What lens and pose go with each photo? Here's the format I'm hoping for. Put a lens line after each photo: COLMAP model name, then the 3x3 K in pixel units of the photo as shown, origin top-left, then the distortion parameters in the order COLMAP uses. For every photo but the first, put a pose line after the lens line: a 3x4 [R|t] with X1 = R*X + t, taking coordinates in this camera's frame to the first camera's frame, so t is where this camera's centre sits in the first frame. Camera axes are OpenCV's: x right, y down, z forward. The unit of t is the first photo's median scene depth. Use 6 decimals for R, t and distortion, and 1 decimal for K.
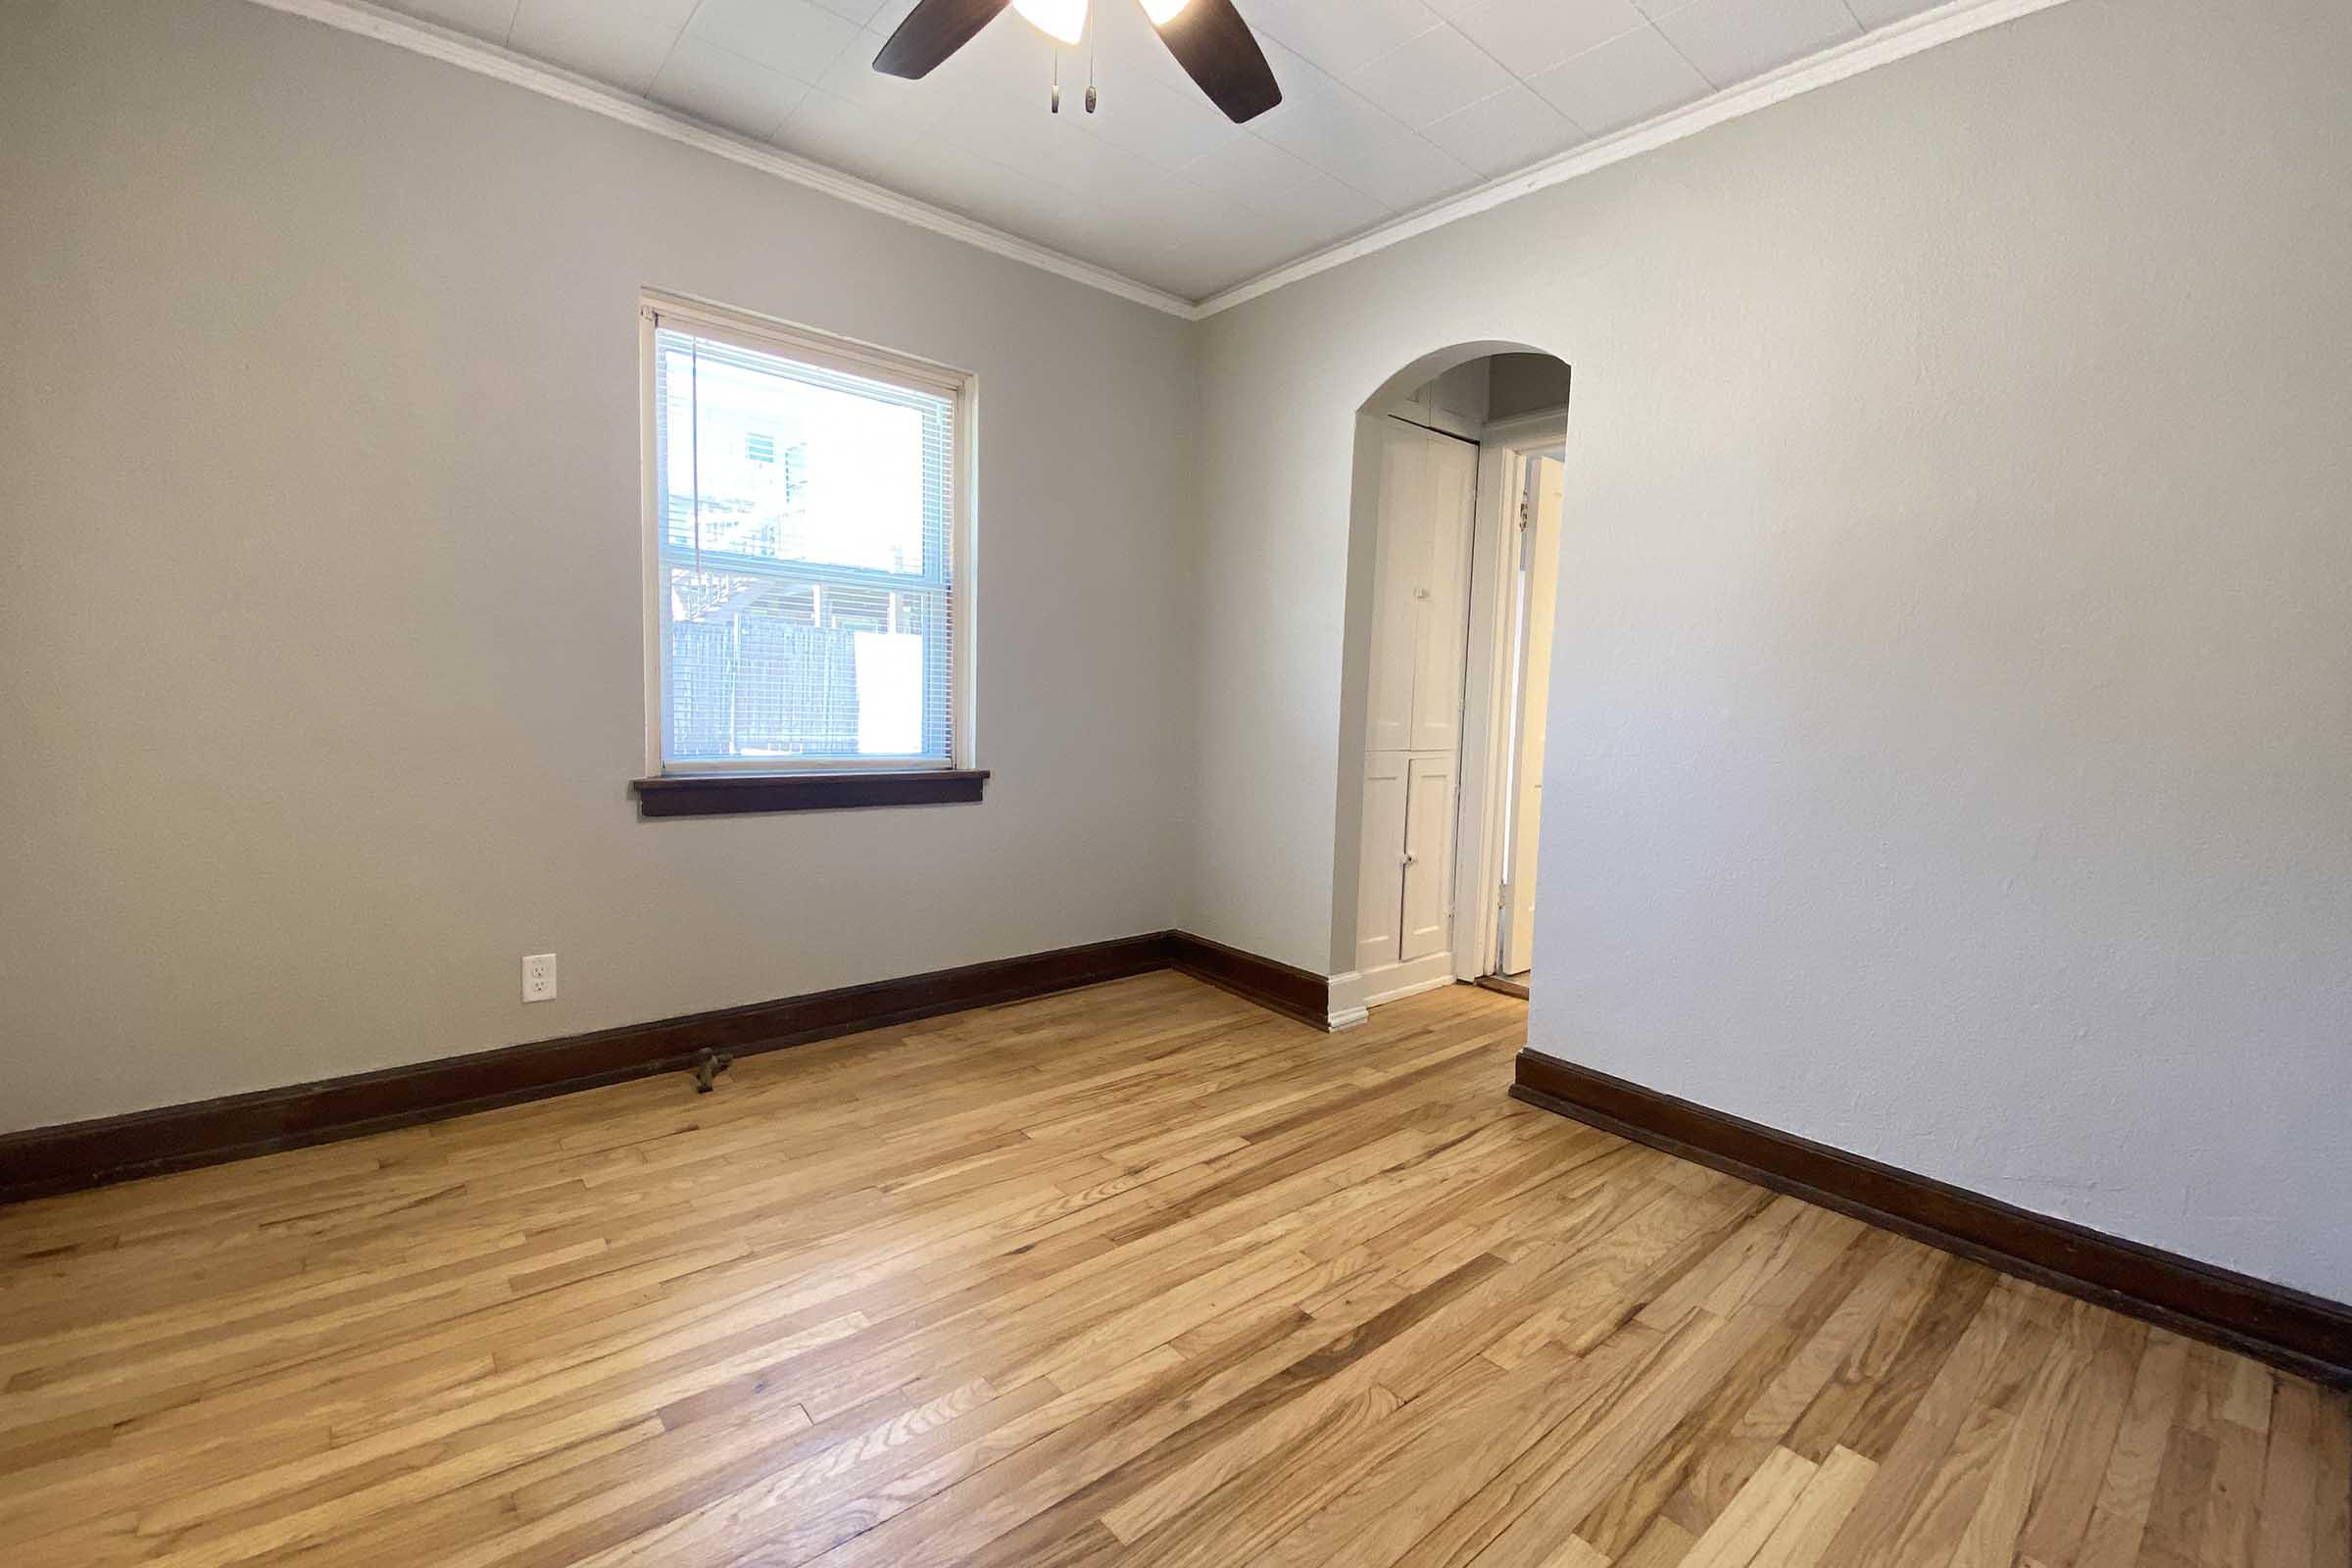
lens RADIAL K [[949.9, 0, 1173.2], [0, 949.9, 776.7], [0, 0, 1]] dist [0.002815, -0.008048]
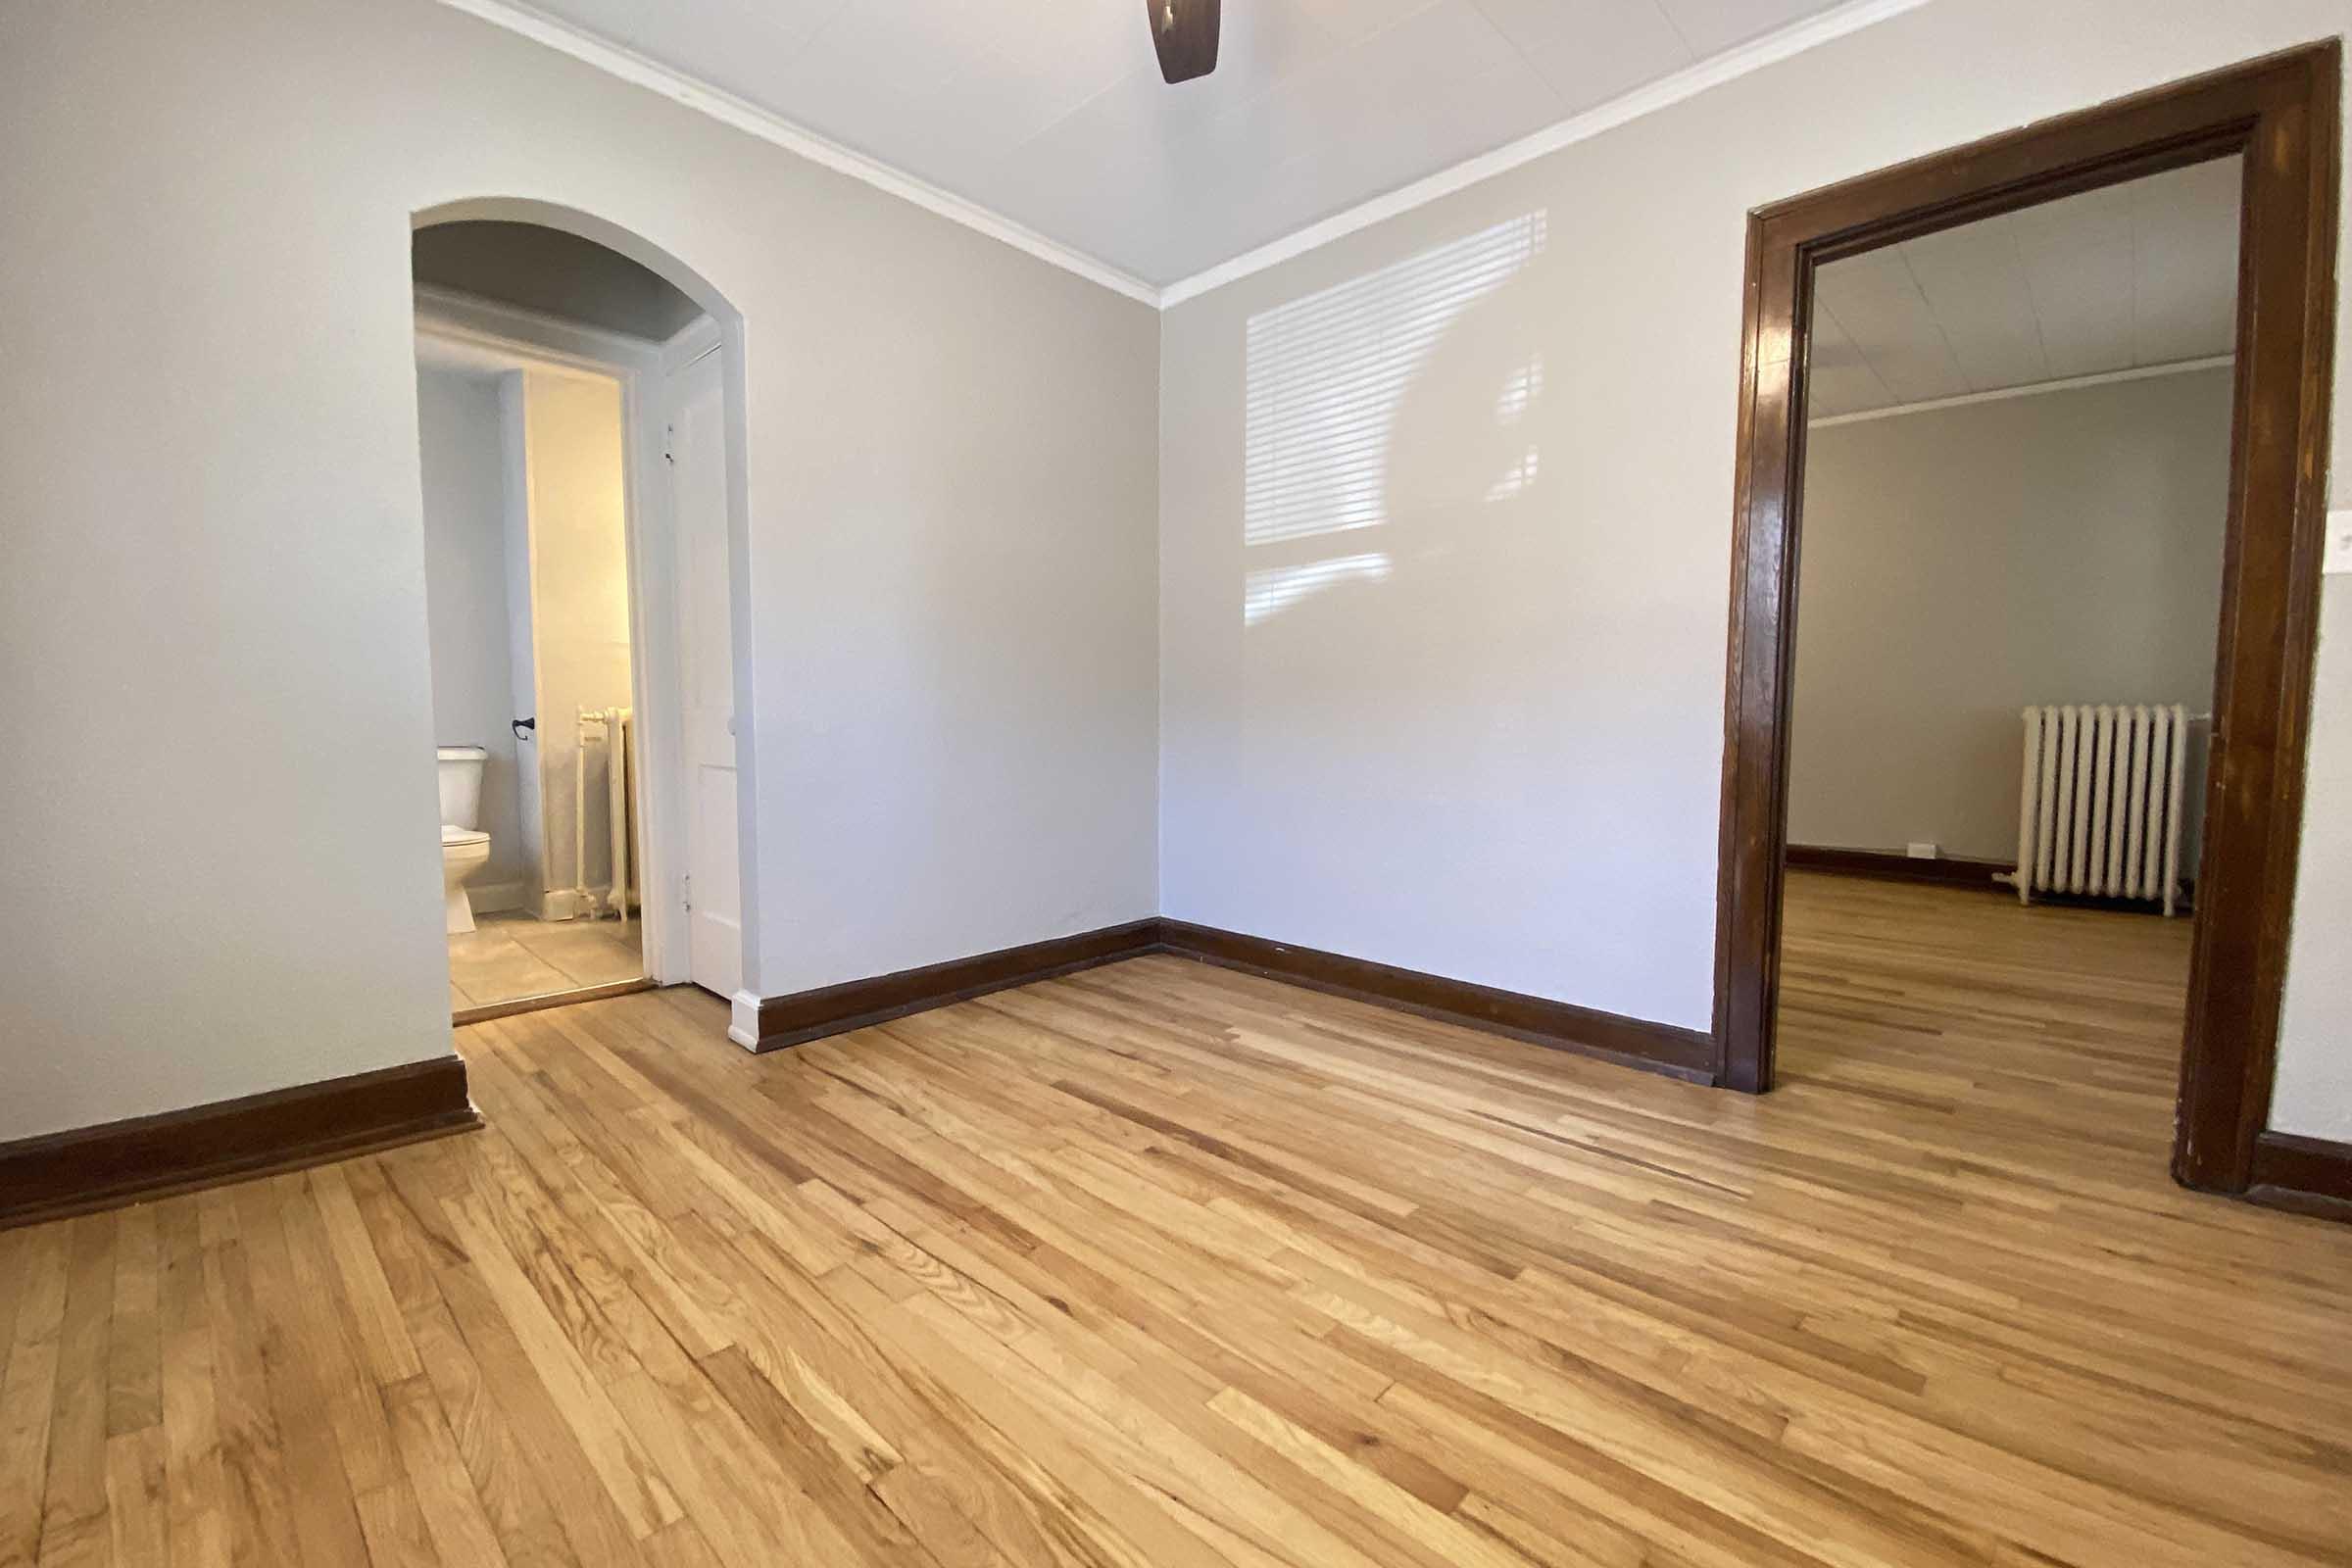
lens RADIAL K [[965.4, 0, 1167.4], [0, 965.4, 767.7], [0, 0, 1]] dist [0.001174, -0.016230]
pose [[-0.060304, -0.101162, 0.993041, -0.840111], [0.086868, 0.990545, 0.106183, -0.033183], [-0.994393, 0.092667, -0.050946, 0.812545]]
